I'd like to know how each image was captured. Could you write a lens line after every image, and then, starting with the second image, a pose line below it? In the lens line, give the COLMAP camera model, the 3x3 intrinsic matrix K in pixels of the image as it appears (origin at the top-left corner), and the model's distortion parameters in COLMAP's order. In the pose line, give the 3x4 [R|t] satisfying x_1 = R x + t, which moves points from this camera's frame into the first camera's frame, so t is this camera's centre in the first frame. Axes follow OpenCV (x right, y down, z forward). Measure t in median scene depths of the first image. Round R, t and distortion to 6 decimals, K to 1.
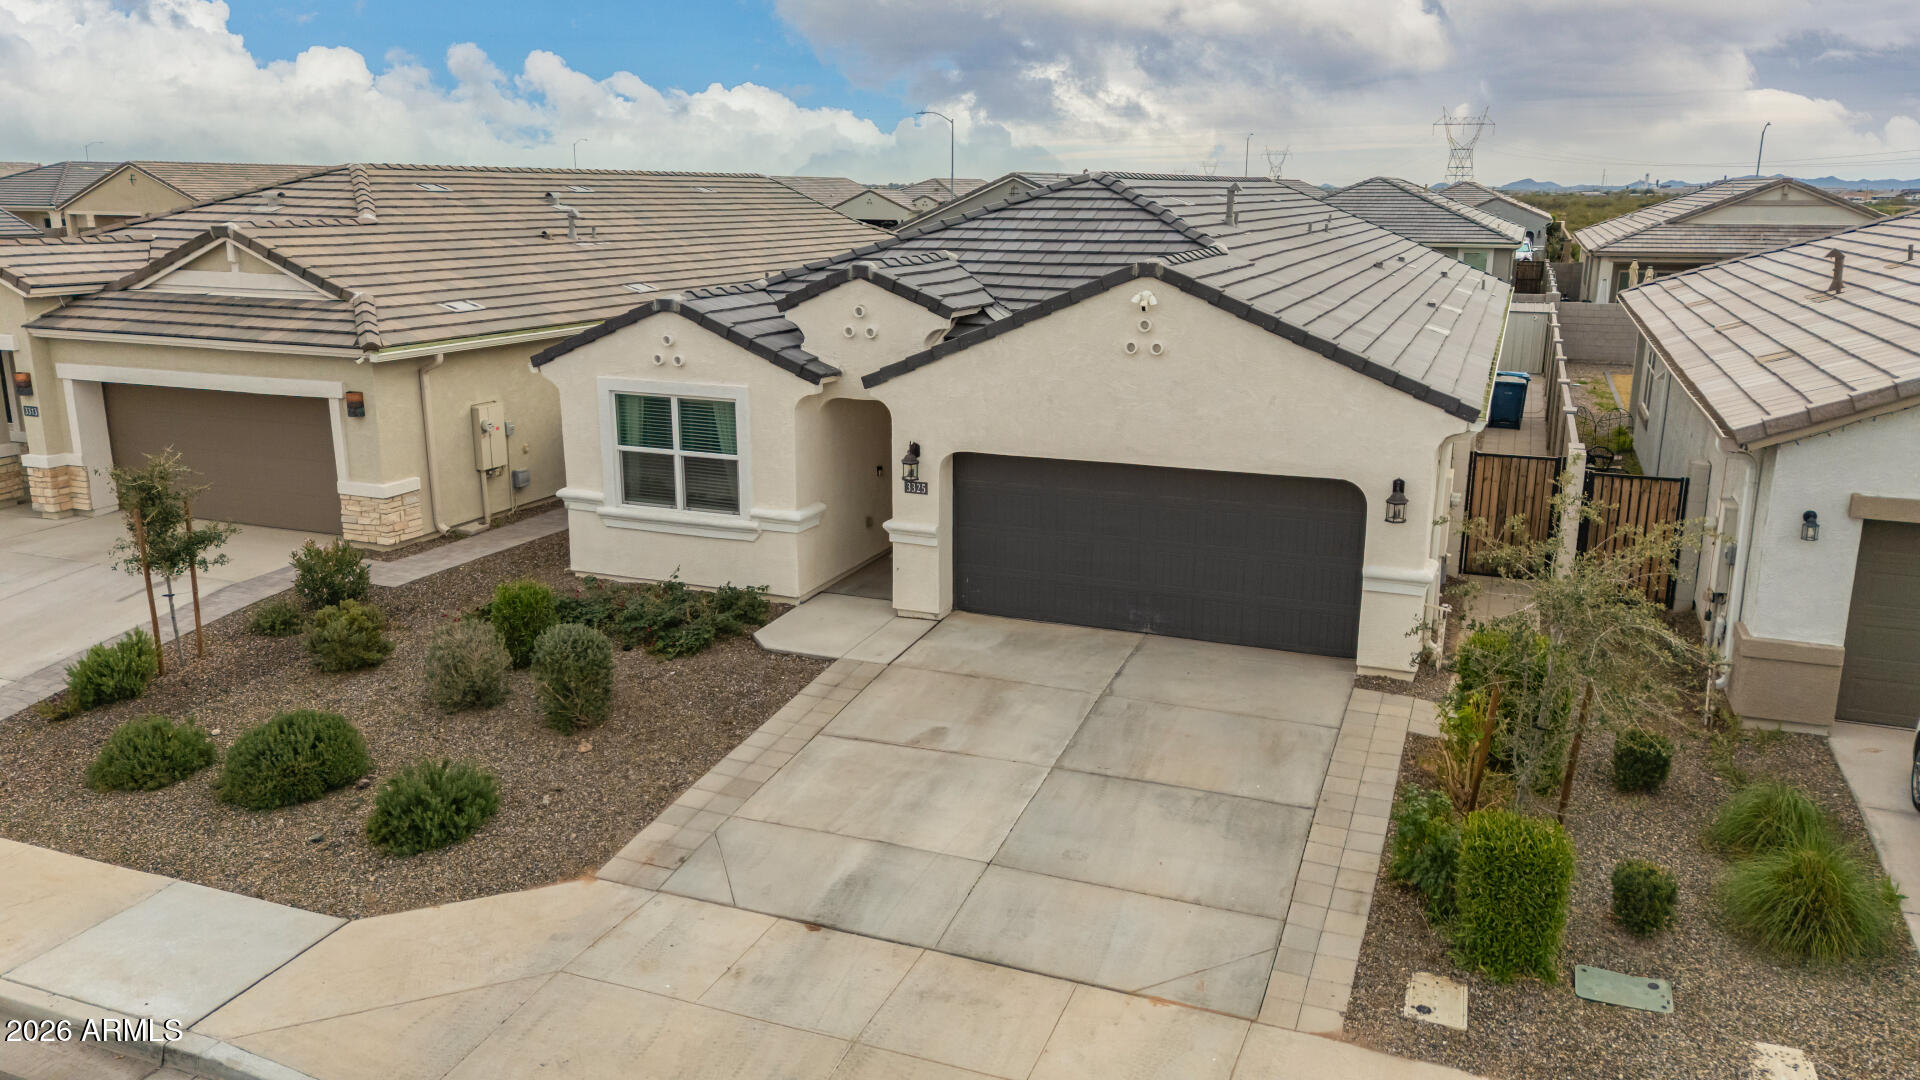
lens RADIAL K [[1404.3, 0, 962.7], [0, 1404.3, 527.9], [0, 0, 1]] dist [0.092627, -0.098847]
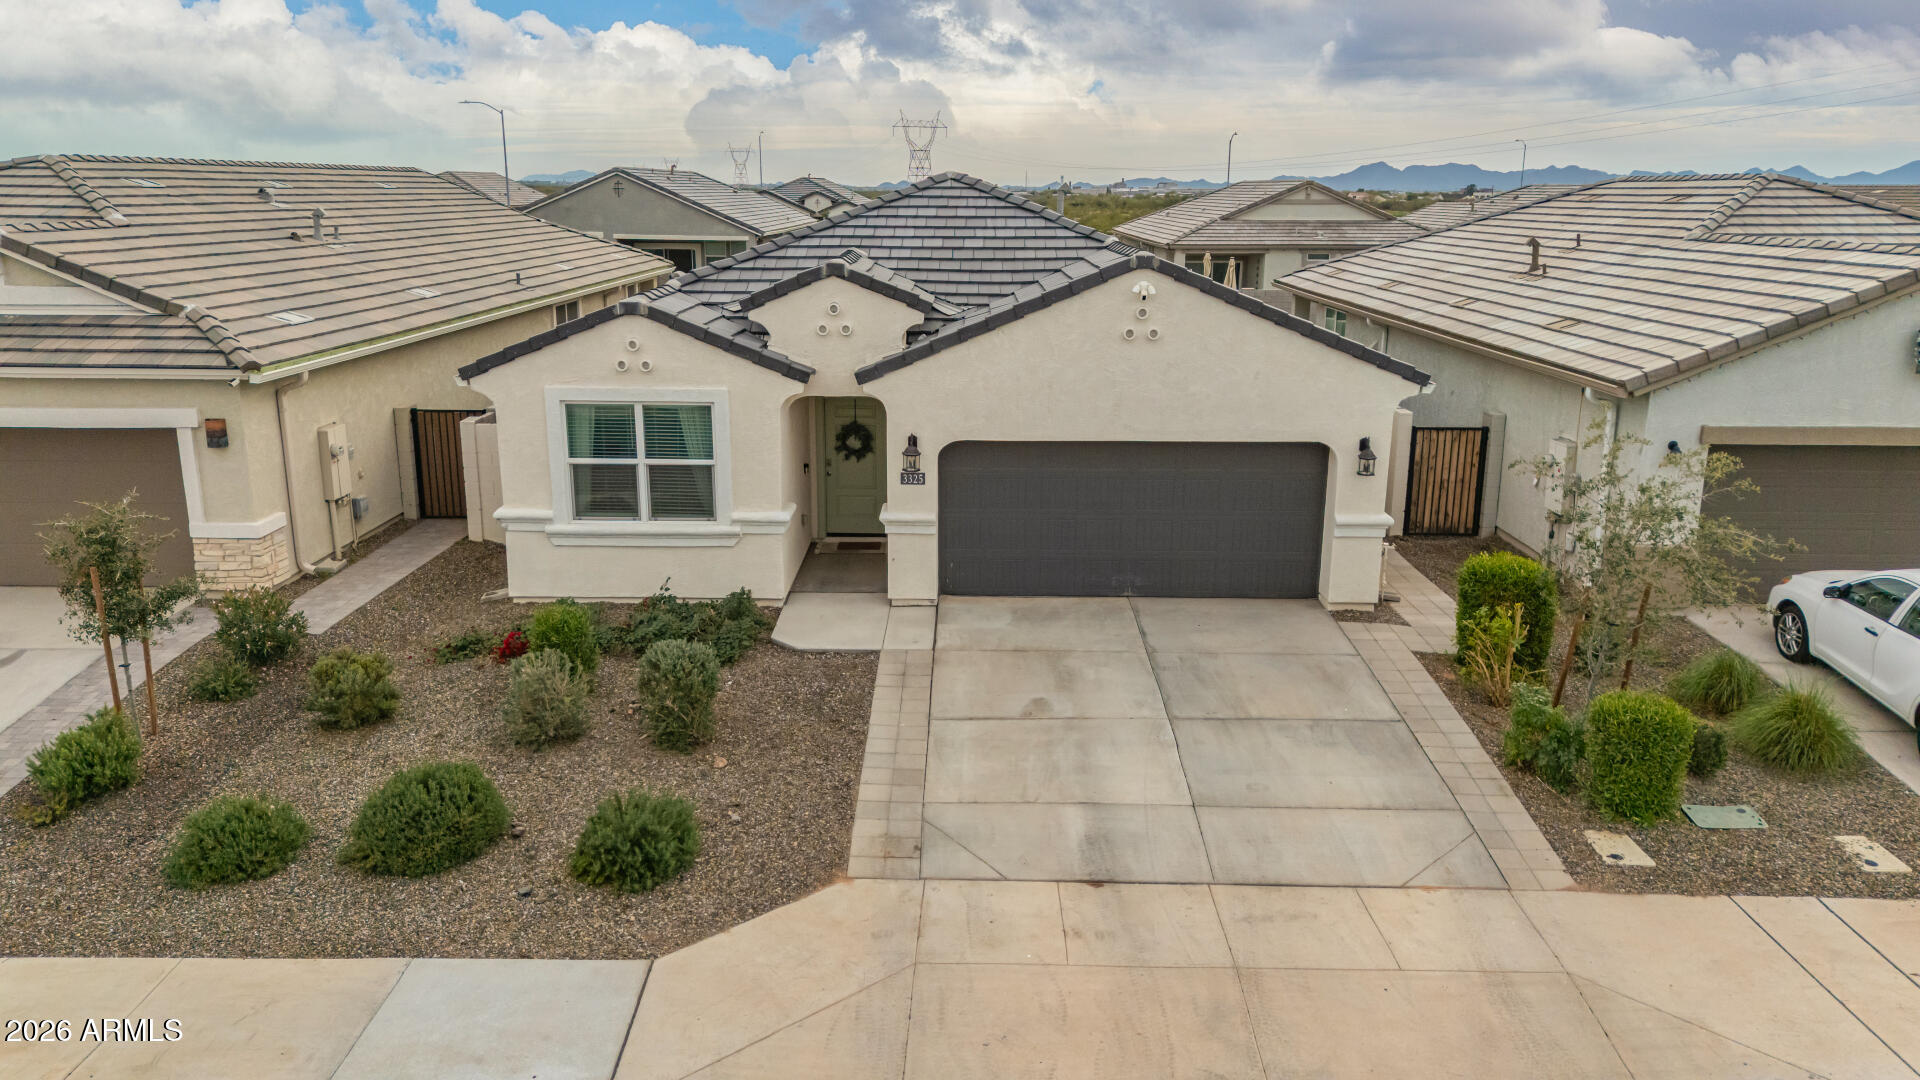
lens RADIAL K [[1404.3, 0, 962.7], [0, 1404.3, 527.9], [0, 0, 1]] dist [0.092627, -0.098847]
pose [[0.932904, -0.083790, 0.350243, -0.367059], [0.082904, 0.996403, 0.017549, -0.007706], [-0.350454, 0.012665, 0.936494, 0.025063]]
